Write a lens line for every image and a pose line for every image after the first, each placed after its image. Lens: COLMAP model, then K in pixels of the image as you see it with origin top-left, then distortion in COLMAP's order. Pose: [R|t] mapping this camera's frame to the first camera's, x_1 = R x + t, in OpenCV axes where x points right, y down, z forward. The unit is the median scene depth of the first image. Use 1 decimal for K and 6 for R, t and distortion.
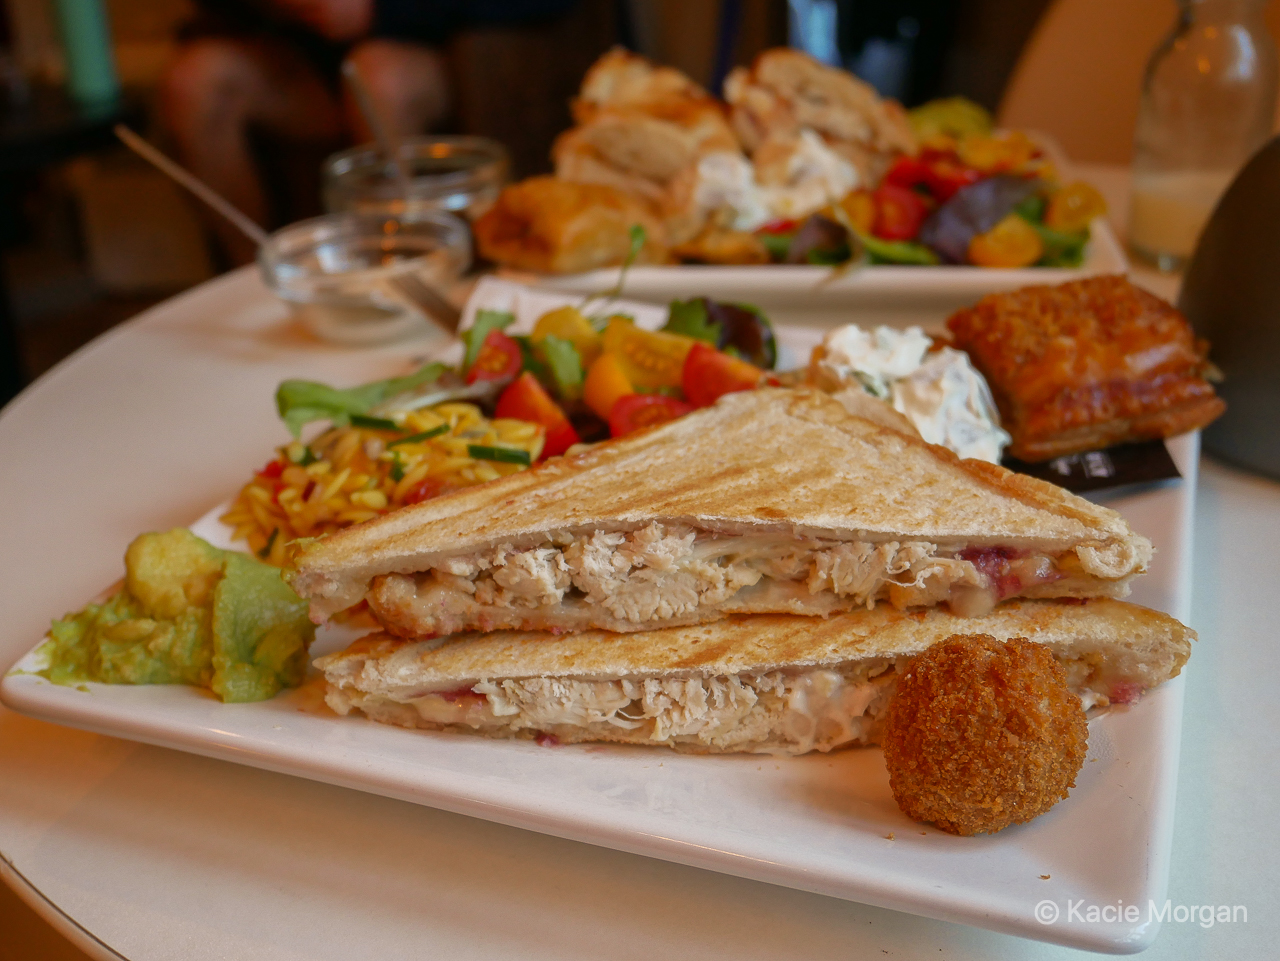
lens RADIAL K [[1524.6, 0, 640.0], [0, 1524.6, 483.2], [0, 0, 1]] dist [-0.009375, 0.000000]
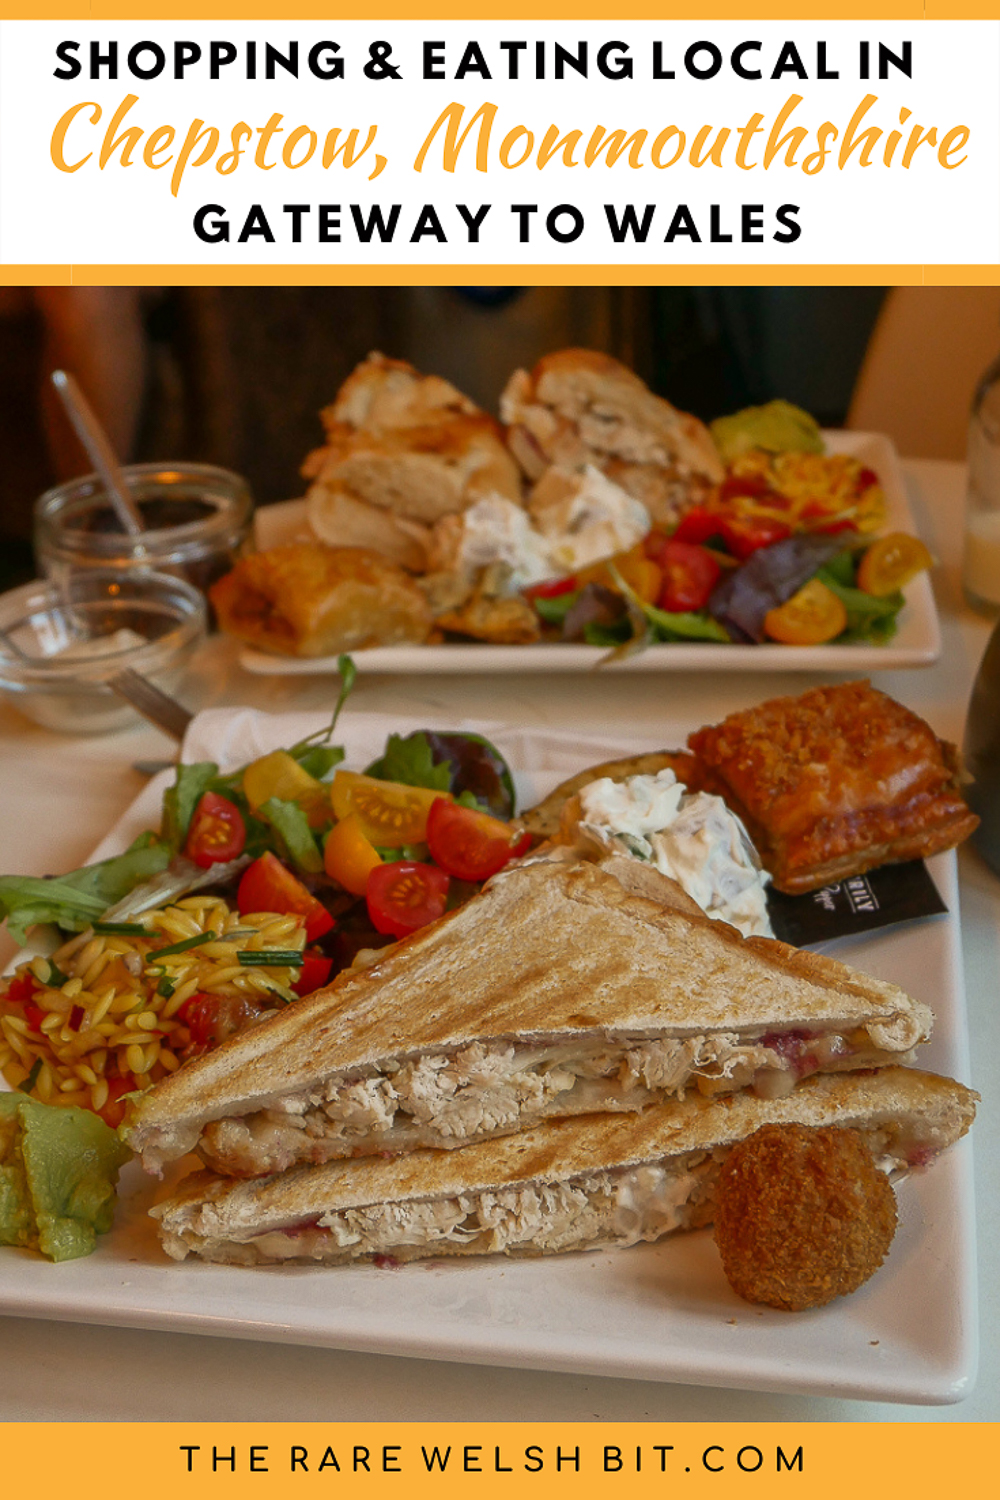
lens RADIAL K [[2166.5, 0, 507.6], [0, 2166.5, 742.2], [0, 0, 1]] dist [0.015537, 0.000000]
pose [[0.983925, -0.082286, 0.158495, -0.184260], [0.083558, 0.996502, -0.001371, -0.172184], [-0.157828, 0.014592, 0.987359, -0.462429]]
